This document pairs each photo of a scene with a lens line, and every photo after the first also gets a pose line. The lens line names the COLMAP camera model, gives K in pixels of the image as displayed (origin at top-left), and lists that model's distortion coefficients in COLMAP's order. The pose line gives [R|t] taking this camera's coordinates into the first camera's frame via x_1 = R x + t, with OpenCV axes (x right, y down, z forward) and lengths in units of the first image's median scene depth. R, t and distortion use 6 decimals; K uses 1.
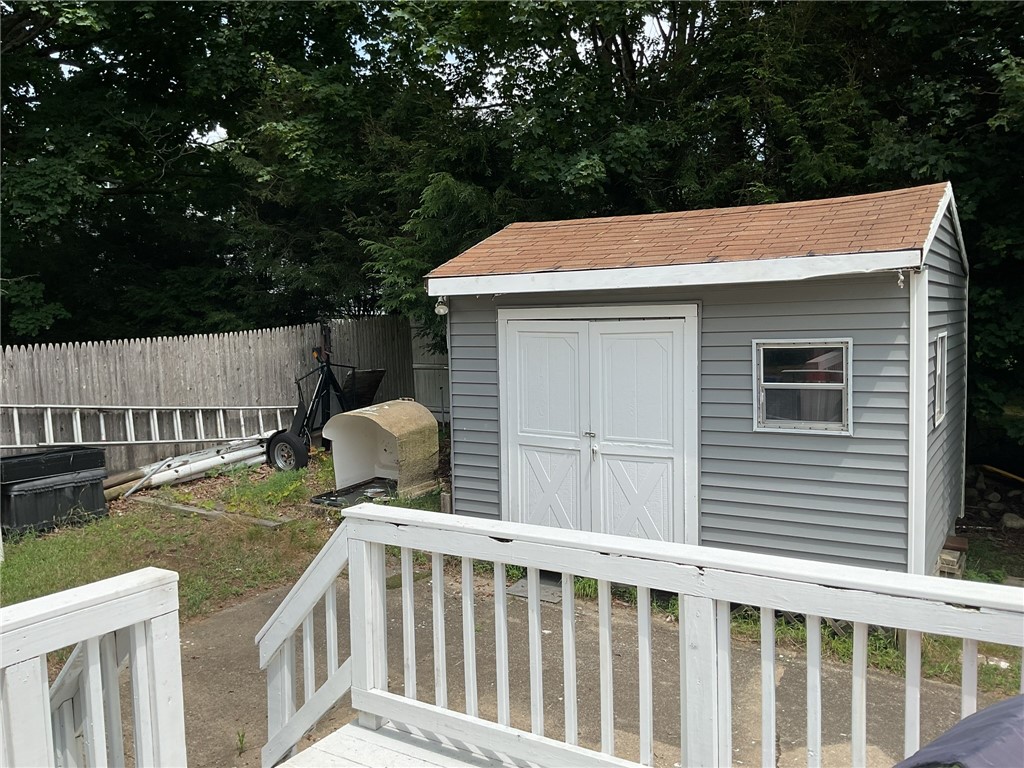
lens RADIAL K [[848.8, 0, 520.0], [0, 848.8, 385.0], [0, 0, 1]] dist [0.050849, -0.104248]
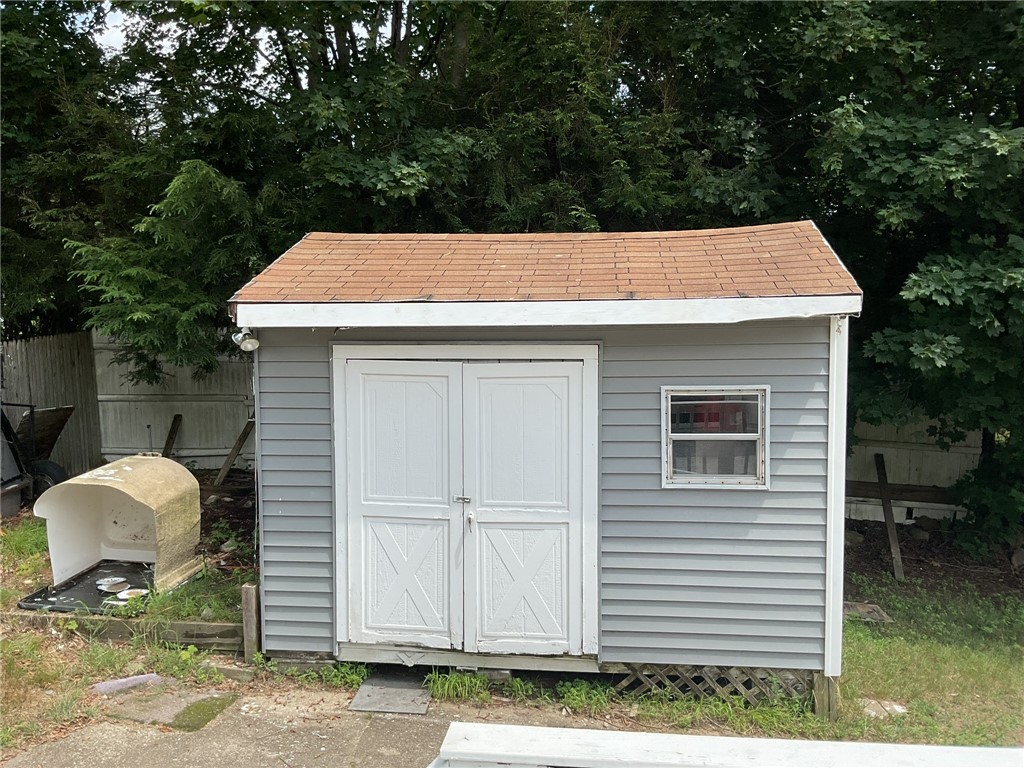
lens RADIAL K [[848.8, 0, 519.3], [0, 848.8, 380.1], [0, 0, 1]] dist [0.050849, -0.104248]
pose [[0.906123, -0.016323, 0.422700, -0.214859], [0.021057, 0.999757, -0.006532, -0.051317], [-0.422490, 0.014820, 0.906246, 0.232017]]
